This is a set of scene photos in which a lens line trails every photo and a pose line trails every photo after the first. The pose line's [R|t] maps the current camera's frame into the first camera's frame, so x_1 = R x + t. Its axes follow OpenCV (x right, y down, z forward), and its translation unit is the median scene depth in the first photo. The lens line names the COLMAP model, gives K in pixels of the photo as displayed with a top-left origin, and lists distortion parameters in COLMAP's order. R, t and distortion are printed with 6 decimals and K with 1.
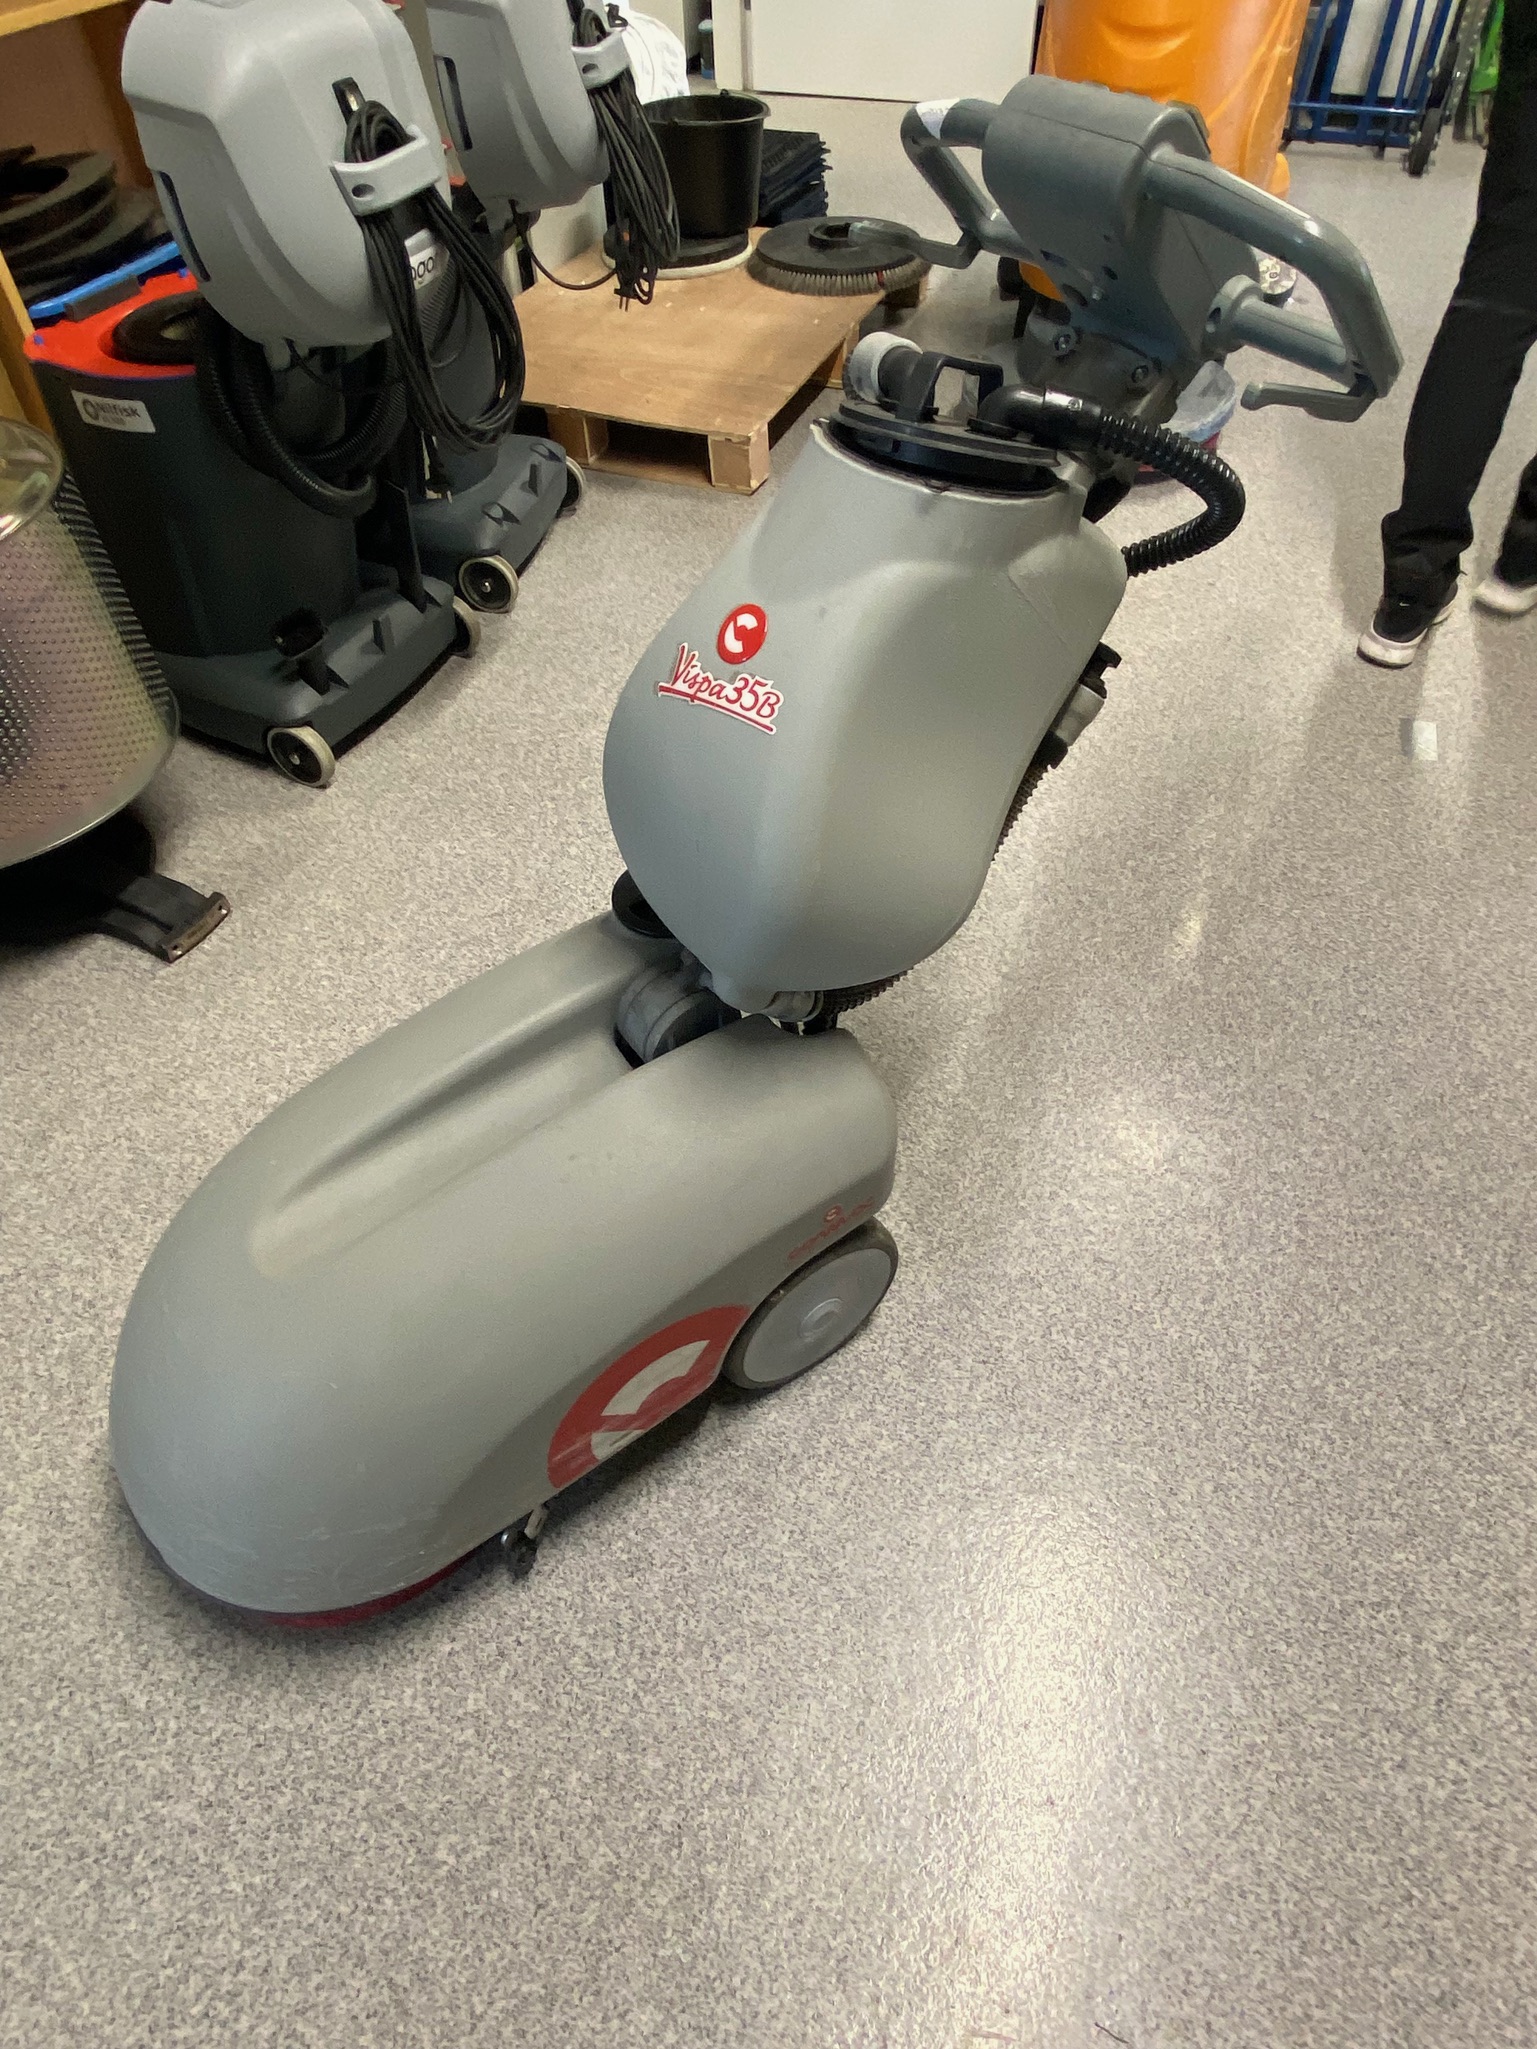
lens RADIAL K [[1242.9, 0, 781.1], [0, 1242.9, 1030.6], [0, 0, 1]] dist [0.071927, -0.089258]
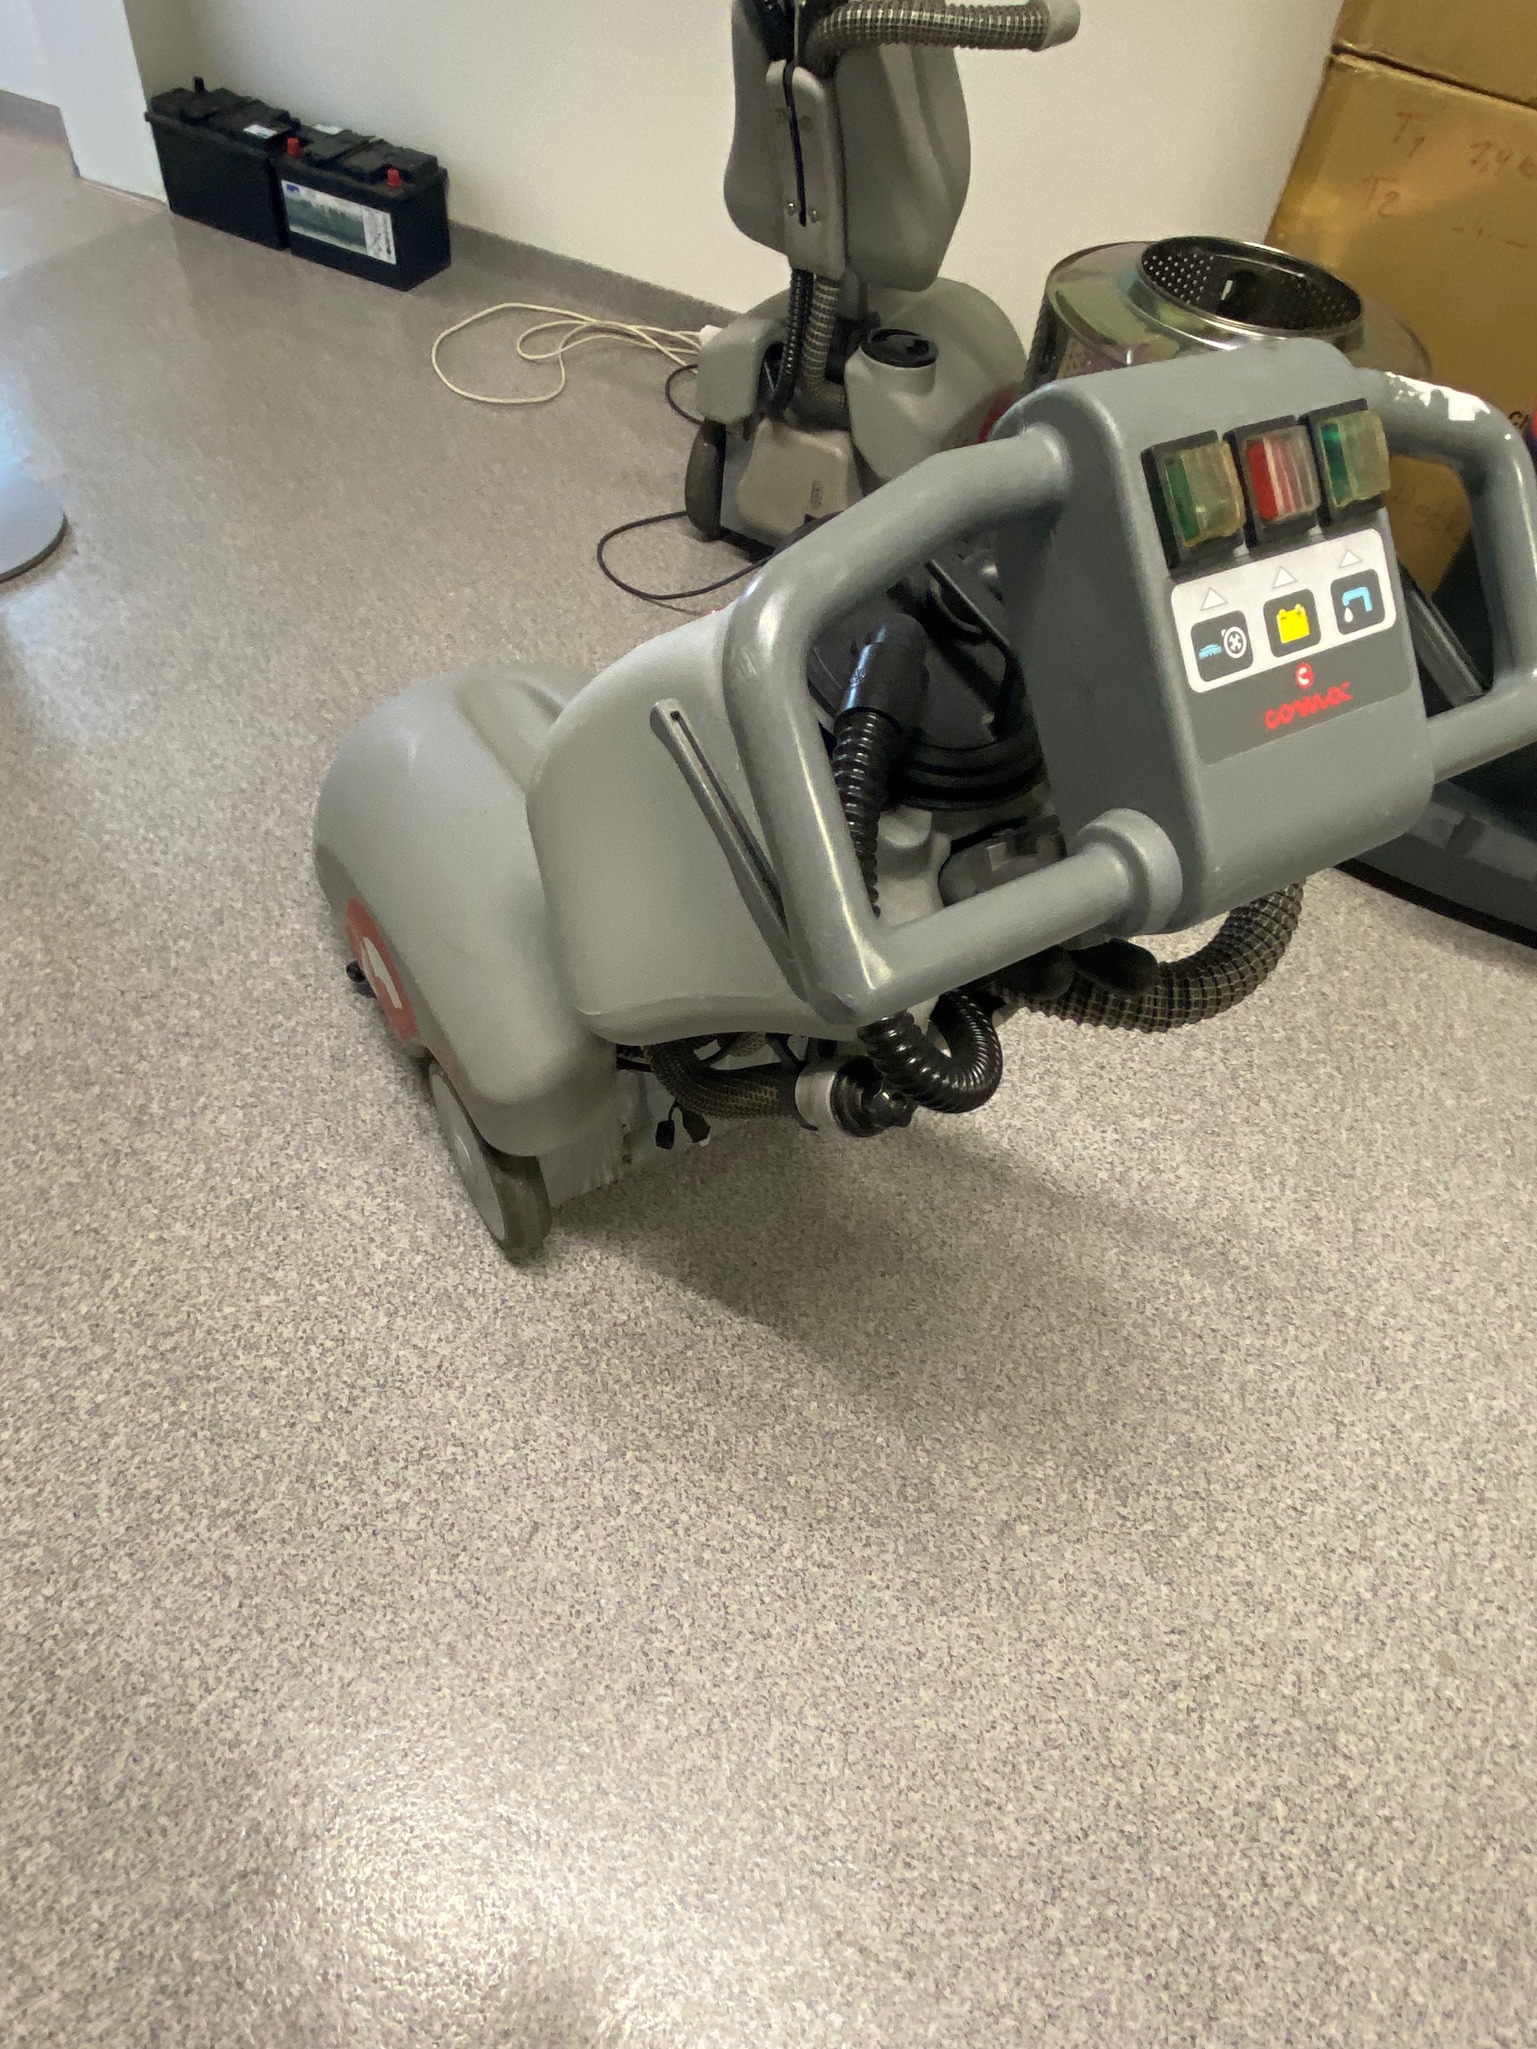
lens RADIAL K [[1242.9, 0, 781.1], [0, 1242.9, 1030.6], [0, 0, 1]] dist [0.071927, -0.089258]
pose [[-0.076995, 0.783476, -0.616634, 0.523136], [-0.812723, 0.308936, 0.494004, -0.482502], [0.577541, 0.539189, 0.612962, 0.435397]]
